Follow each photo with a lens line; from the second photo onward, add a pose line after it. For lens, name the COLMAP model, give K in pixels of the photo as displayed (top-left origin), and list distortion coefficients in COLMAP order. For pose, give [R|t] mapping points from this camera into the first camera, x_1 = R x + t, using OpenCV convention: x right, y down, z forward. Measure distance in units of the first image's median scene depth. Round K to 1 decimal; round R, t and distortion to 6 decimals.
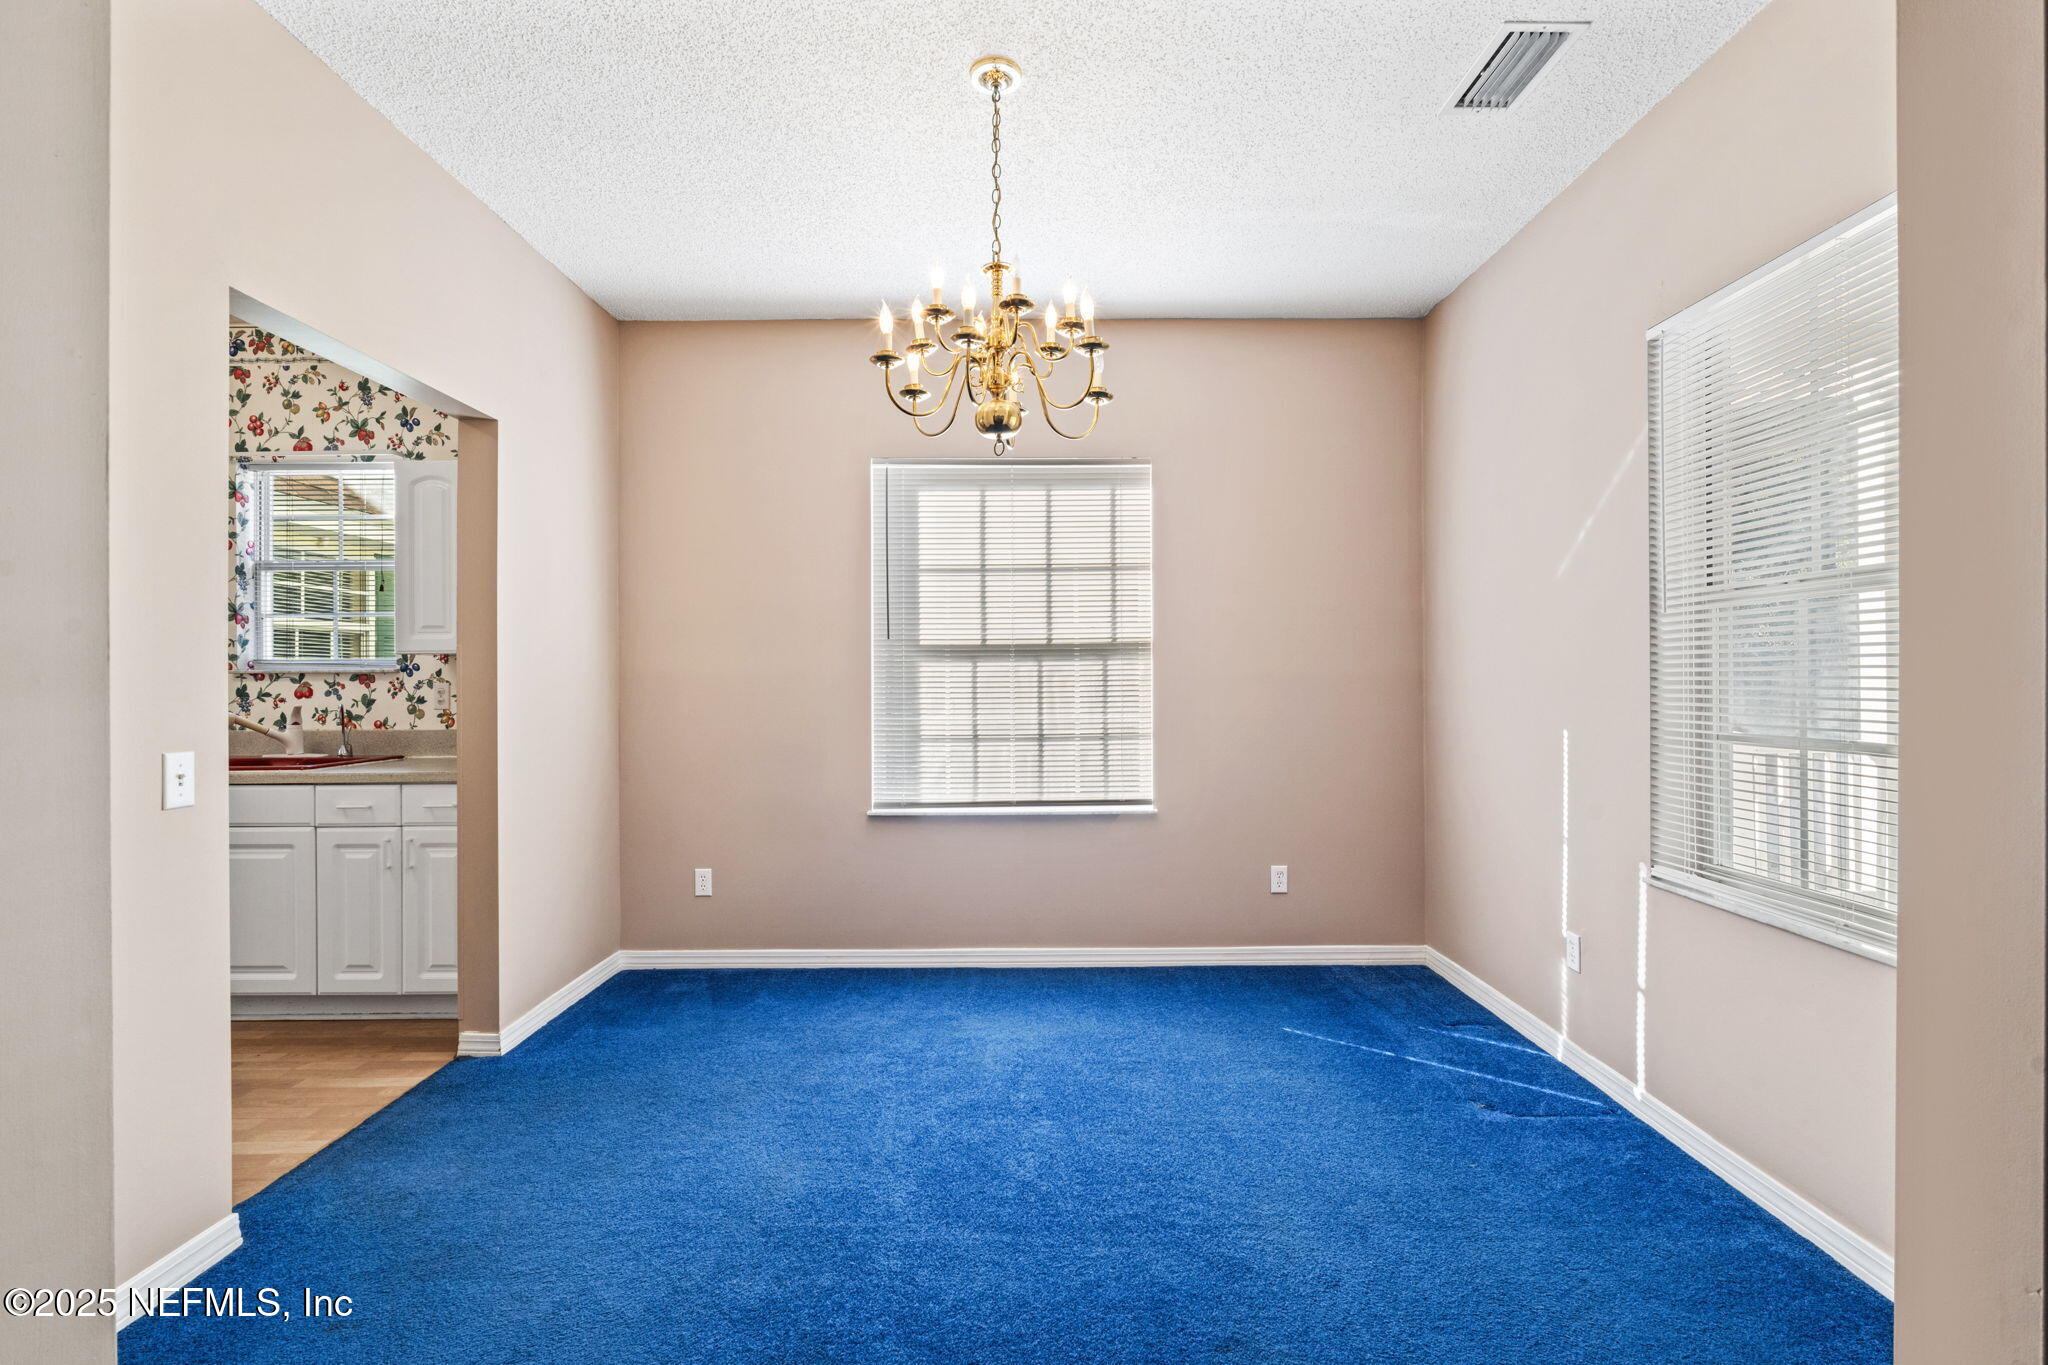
lens RADIAL K [[892.0, 0, 1022.7], [0, 892.0, 676.0], [0, 0, 1]] dist [-0.004329, -0.000636]
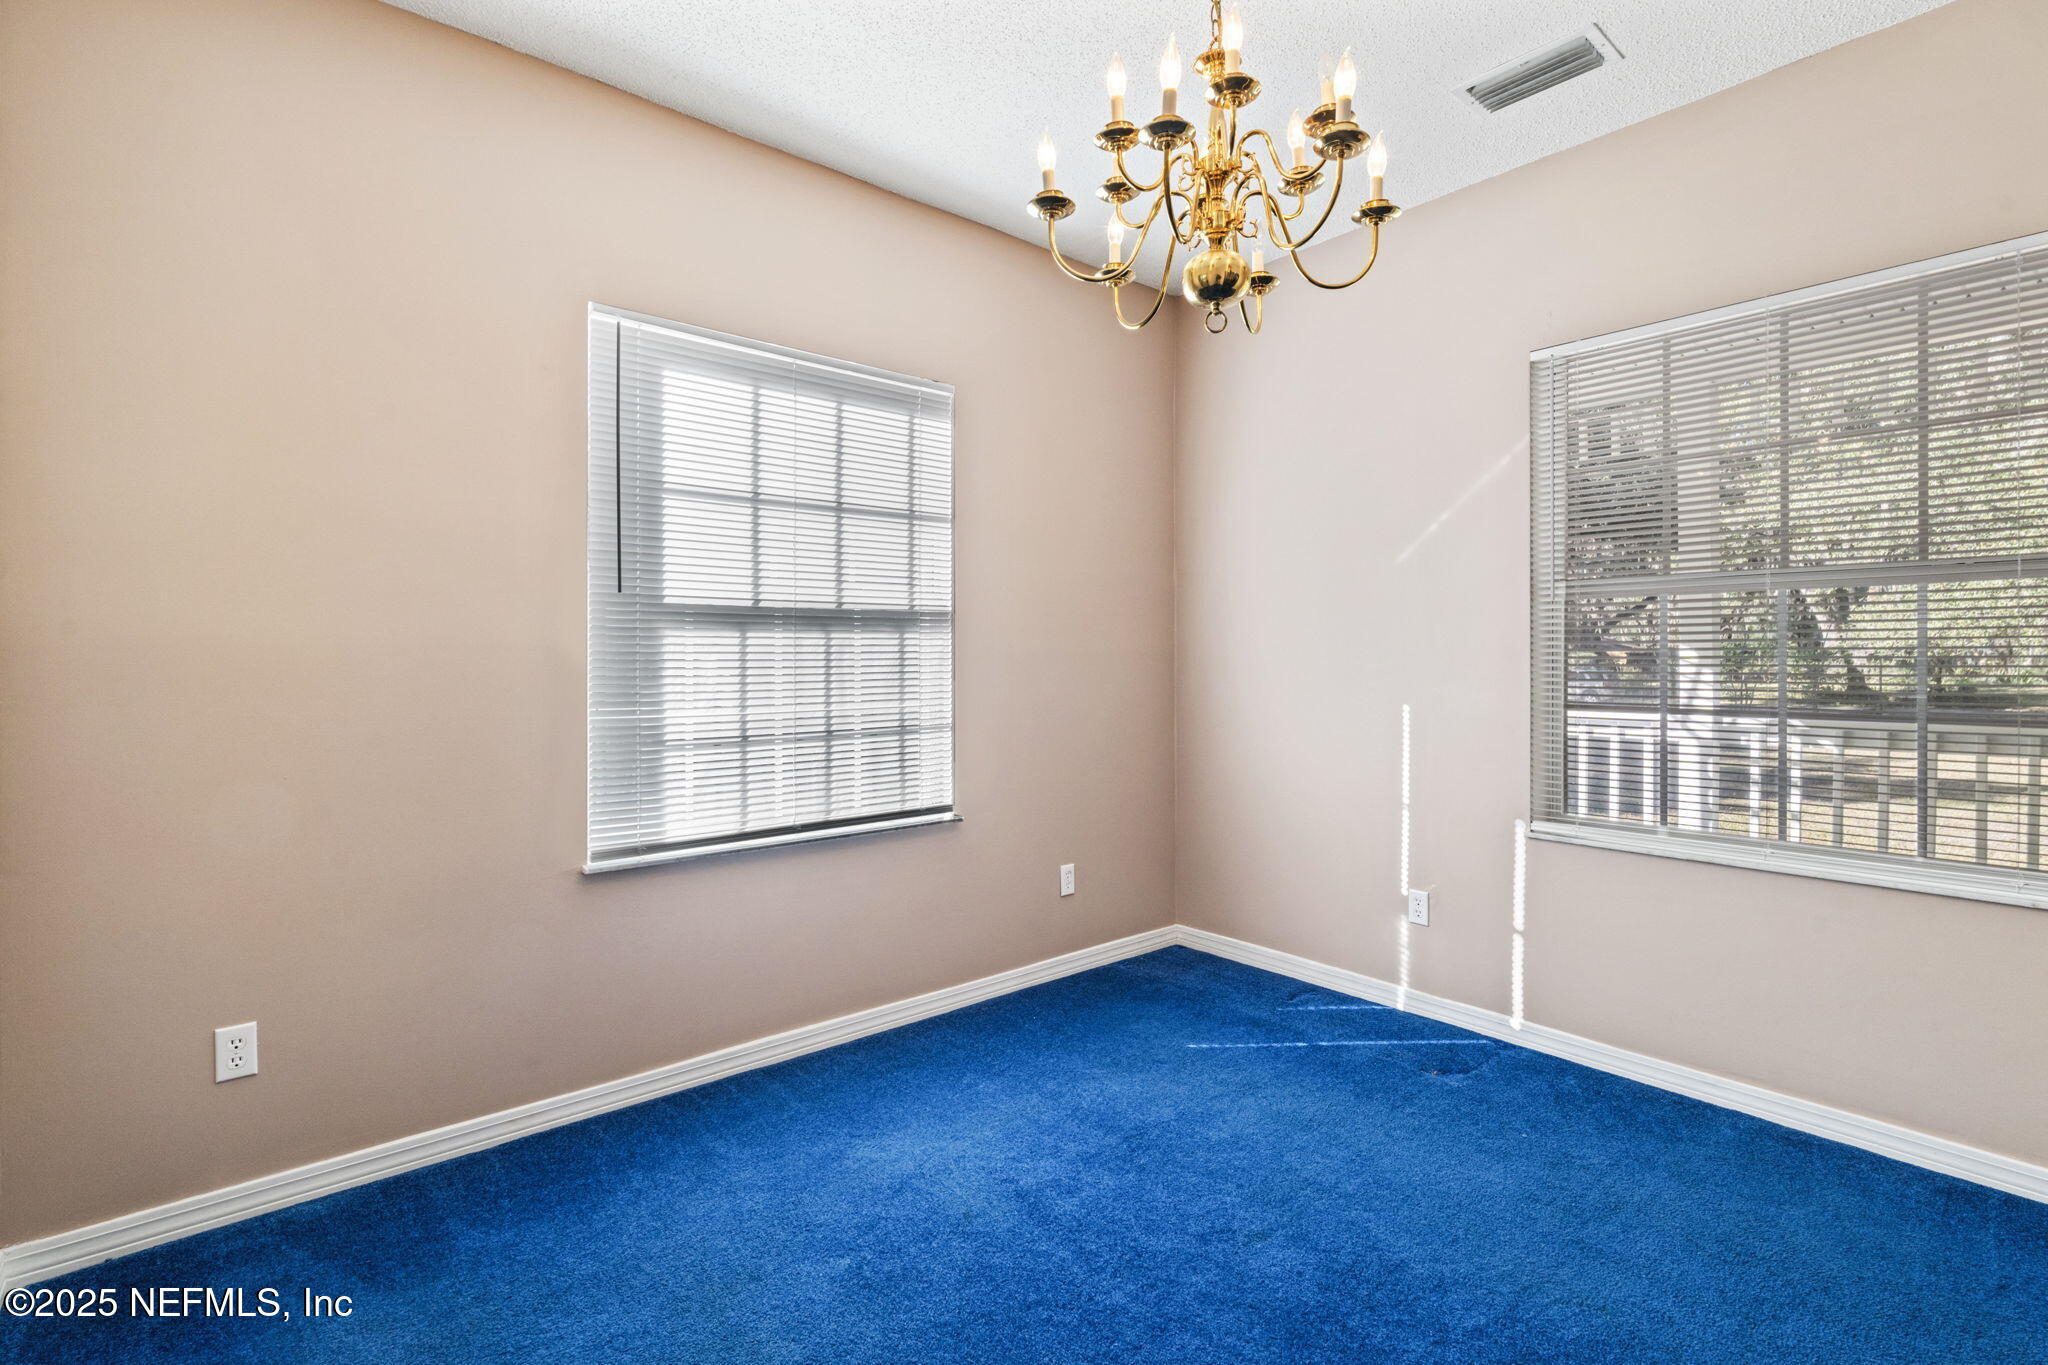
lens RADIAL K [[924.3, 0, 1022.3], [0, 924.3, 658.6], [0, 0, 1]] dist [-0.000366, -0.000221]
pose [[0.776143, 0.003884, 0.630545, -0.340422], [-0.004946, 0.999988, -0.000072, 0.004650], [-0.630538, -0.003062, 0.776152, 0.305153]]
